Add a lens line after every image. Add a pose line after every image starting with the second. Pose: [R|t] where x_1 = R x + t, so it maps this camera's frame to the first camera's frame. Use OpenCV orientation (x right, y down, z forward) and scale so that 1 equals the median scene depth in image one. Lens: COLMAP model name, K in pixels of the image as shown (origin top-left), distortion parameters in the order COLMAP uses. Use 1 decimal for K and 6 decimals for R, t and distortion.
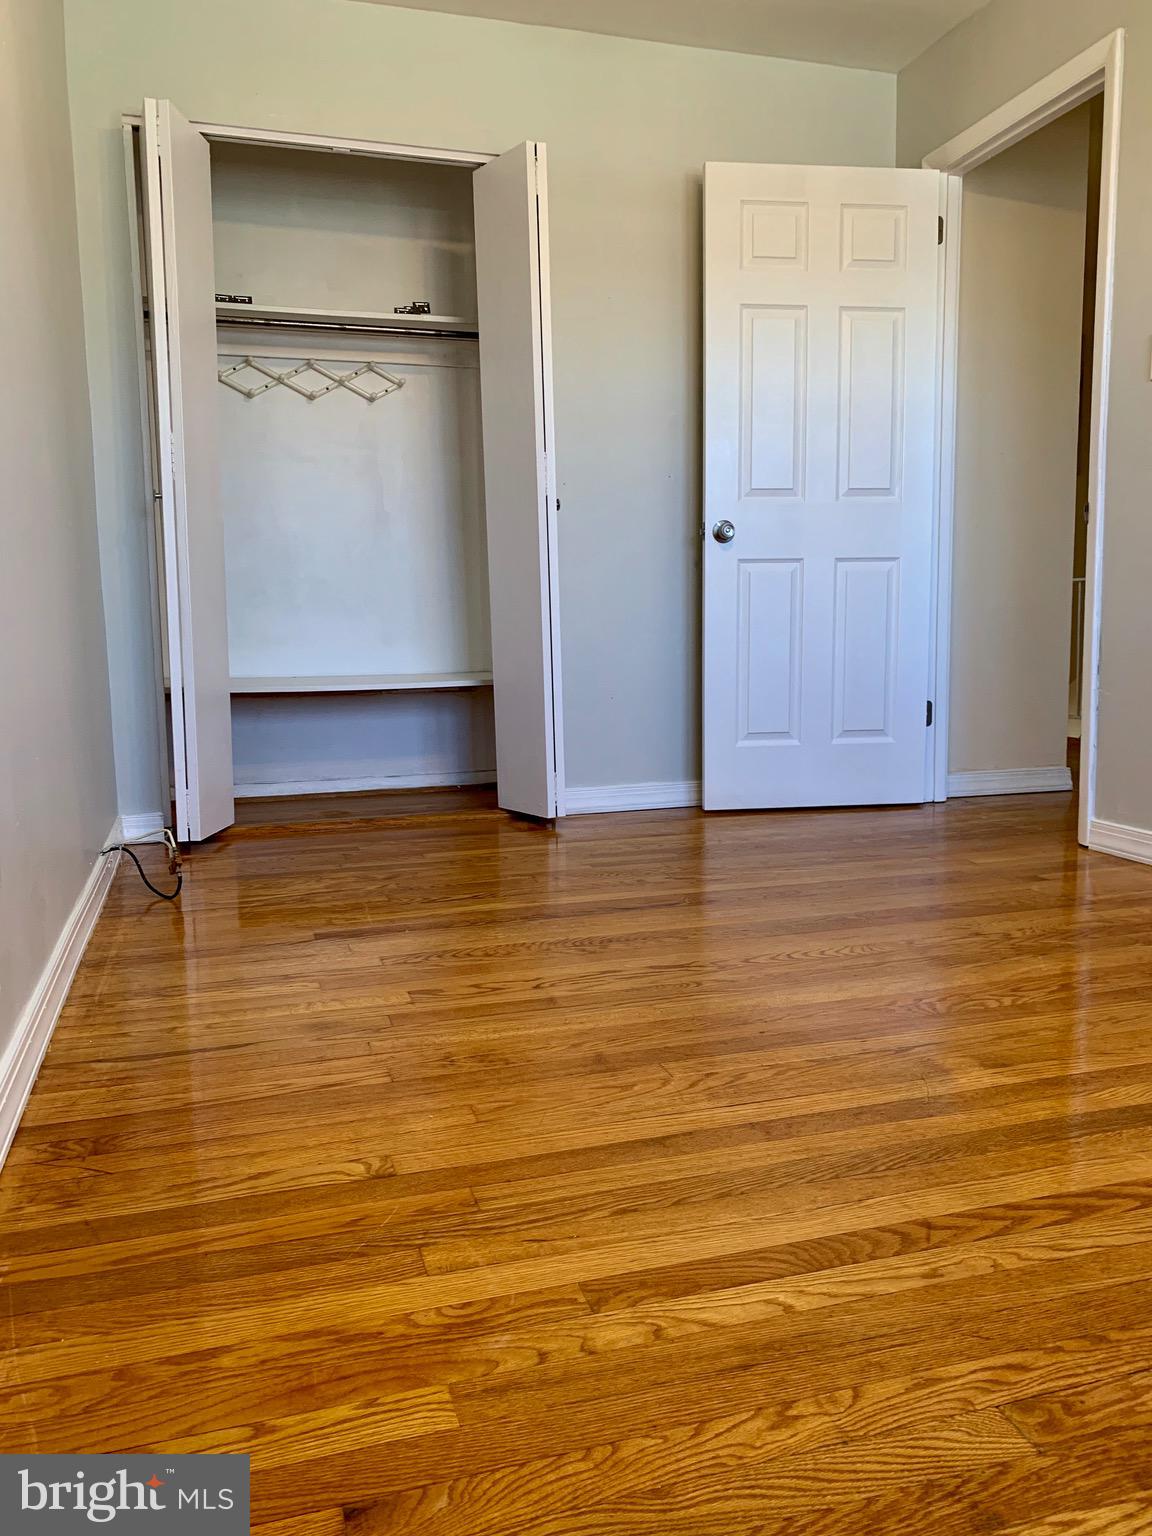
lens RADIAL K [[1175.8, 0, 576.7], [0, 1175.8, 768.0], [0, 0, 1]] dist [0.036247, -0.047264]
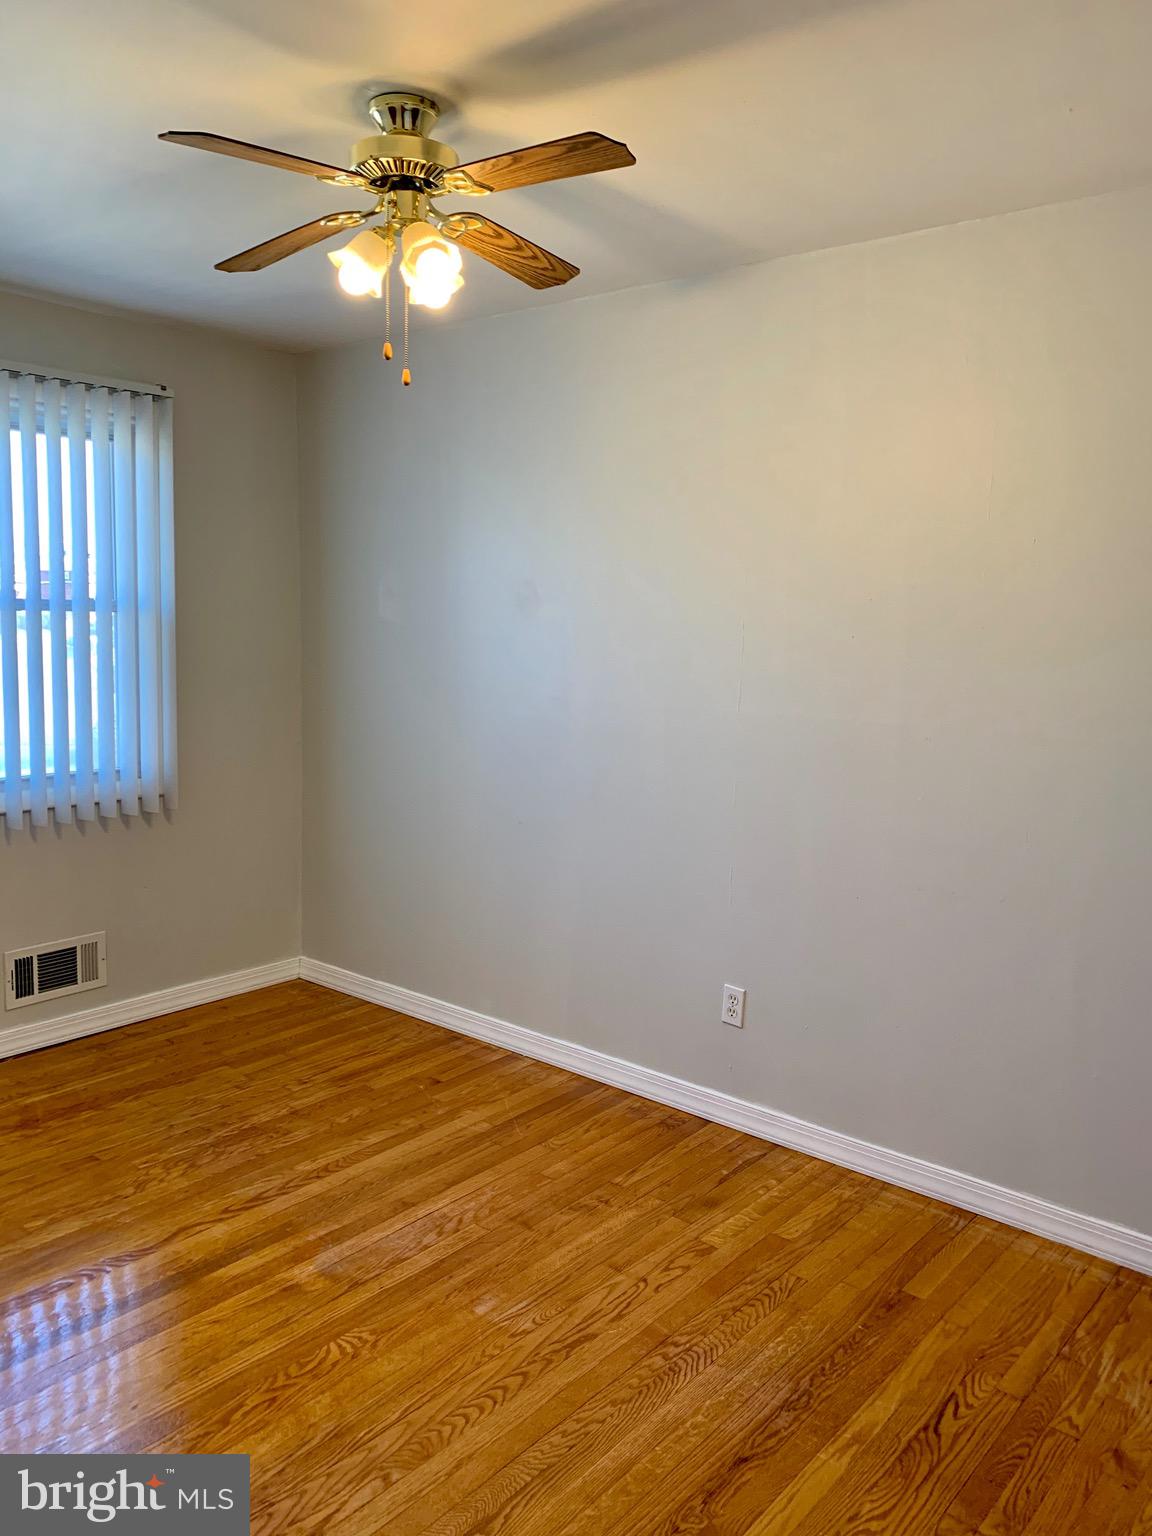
lens RADIAL K [[1175.8, 0, 575.6], [0, 1175.8, 771.1], [0, 0, 1]] dist [0.036247, -0.047264]
pose [[-0.842446, 0.068908, -0.534356, 0.646724], [-0.073731, 0.967712, 0.241034, -0.620564], [0.533712, 0.242457, -0.810164, 1.802092]]
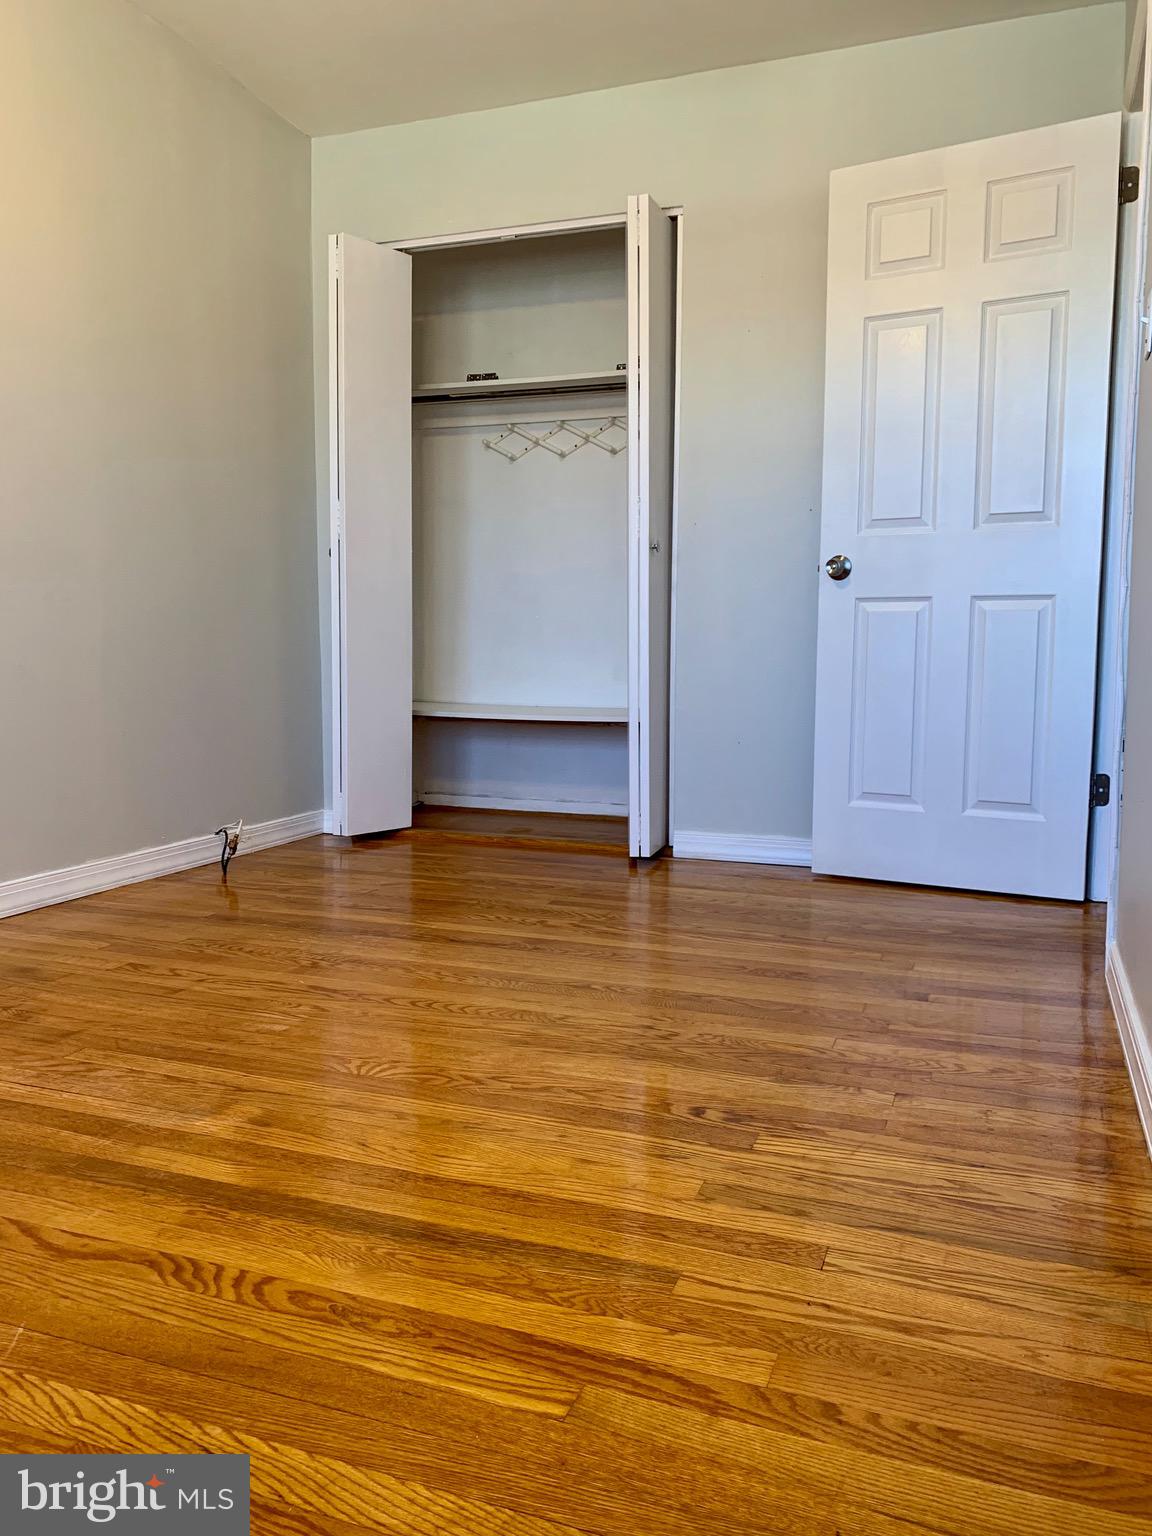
lens RADIAL K [[1175.8, 0, 571.4], [0, 1175.8, 765.6], [0, 0, 1]] dist [0.036247, -0.047264]
pose [[0.792595, 0.078024, -0.604736, 0.912662], [-0.093322, 0.995617, 0.006145, -0.062511], [0.602565, 0.051564, 0.796403, 0.279049]]
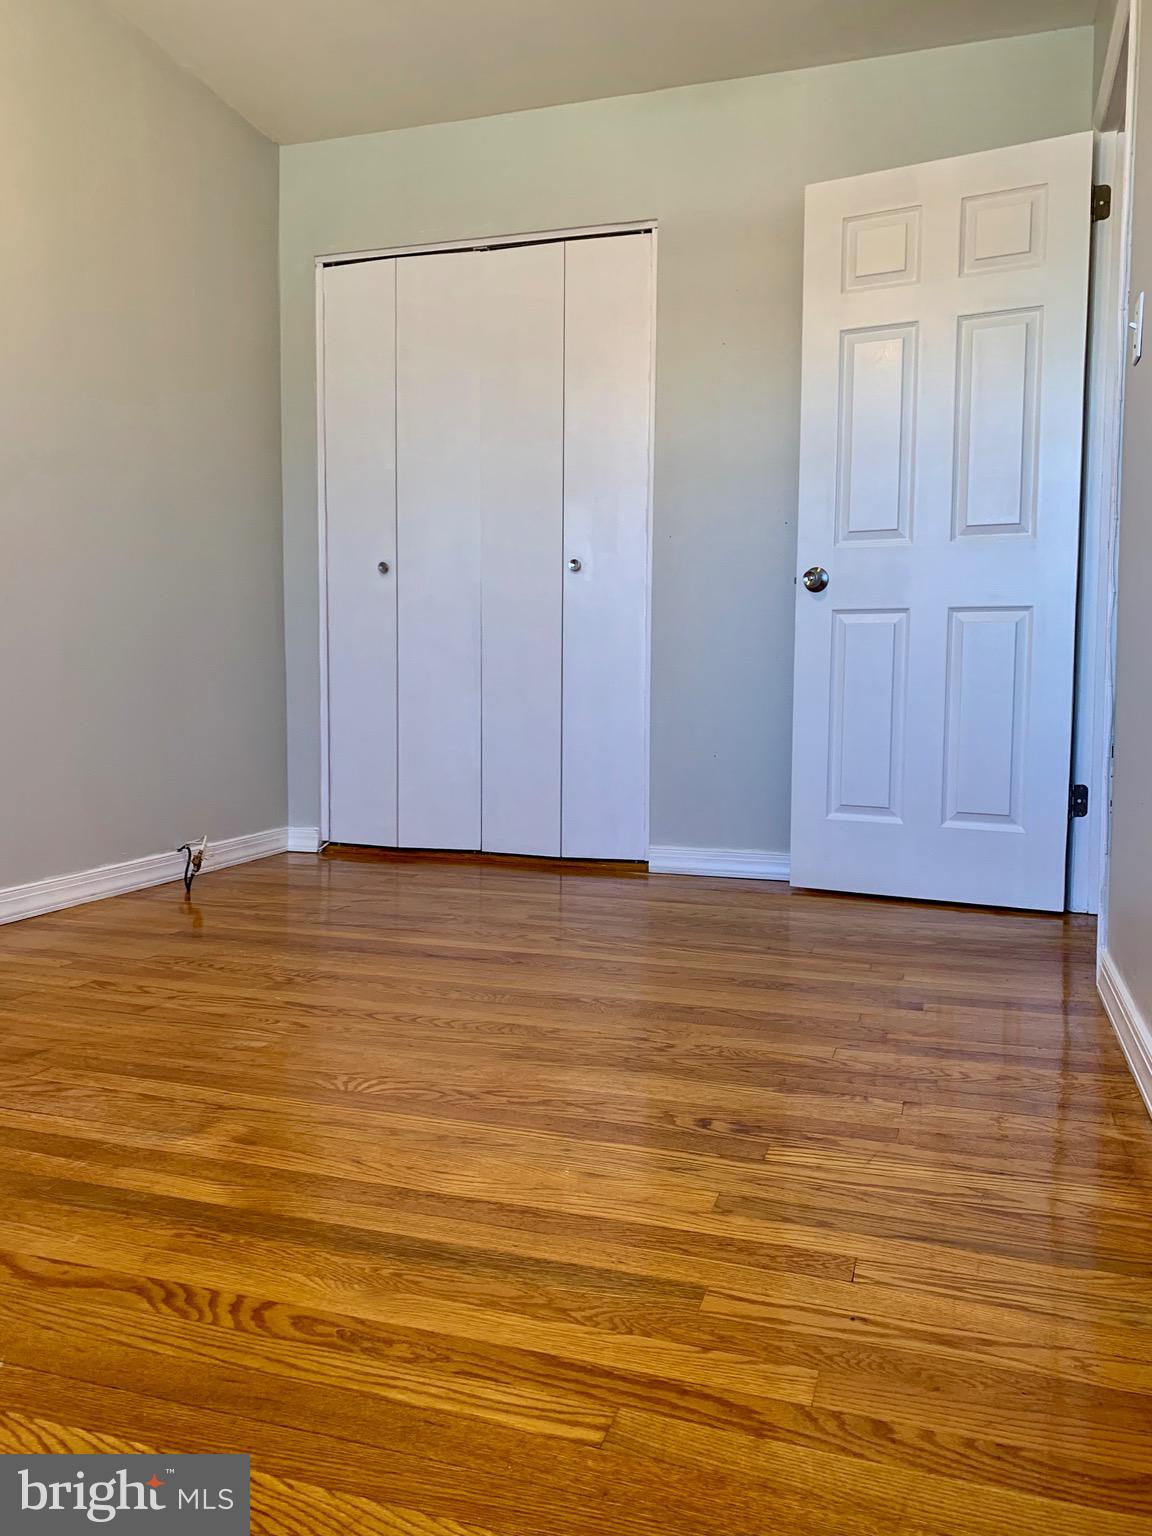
lens RADIAL K [[1175.8, 0, 577.2], [0, 1175.8, 764.7], [0, 0, 1]] dist [0.036247, -0.047264]
pose [[0.819198, 0.063684, -0.569965, 0.872296], [-0.091767, 0.995566, -0.020657, -0.041841], [0.566122, 0.069226, 0.821409, 0.282459]]
